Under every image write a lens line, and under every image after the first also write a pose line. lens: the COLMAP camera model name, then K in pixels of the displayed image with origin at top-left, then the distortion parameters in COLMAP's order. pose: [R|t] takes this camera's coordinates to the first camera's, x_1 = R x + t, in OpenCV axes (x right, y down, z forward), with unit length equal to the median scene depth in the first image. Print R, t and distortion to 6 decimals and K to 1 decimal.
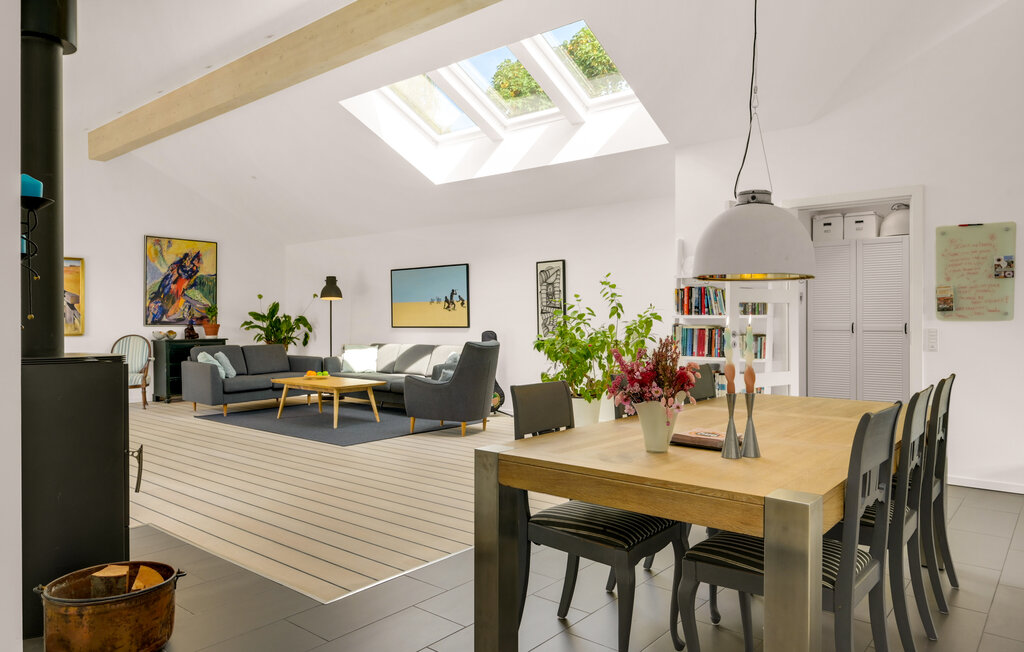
lens RADIAL K [[694.6, 0, 514.8], [0, 694.6, 319.6], [0, 0, 1]] dist [-0.005079, -0.001240]
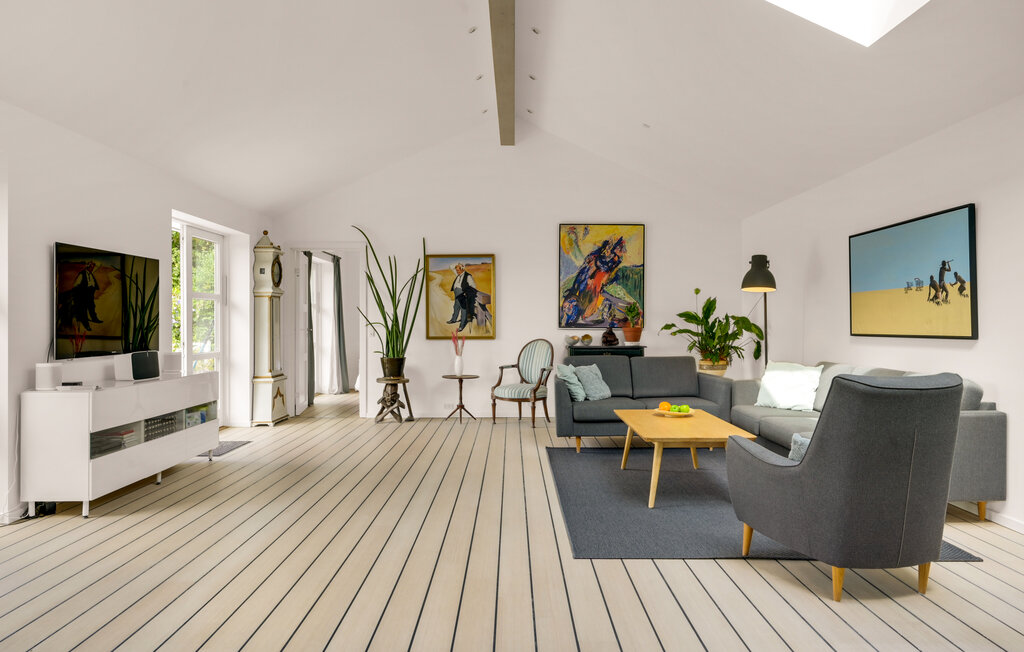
lens RADIAL K [[698.5, 0, 486.9], [0, 698.5, 320.6], [0, 0, 1]] dist [-0.001503, -0.001514]
pose [[0.623591, -0.000024, -0.781751, 0.088427], [-0.002582, 0.999994, -0.002090, 0.000729], [0.781747, 0.003321, 0.623588, 0.399760]]
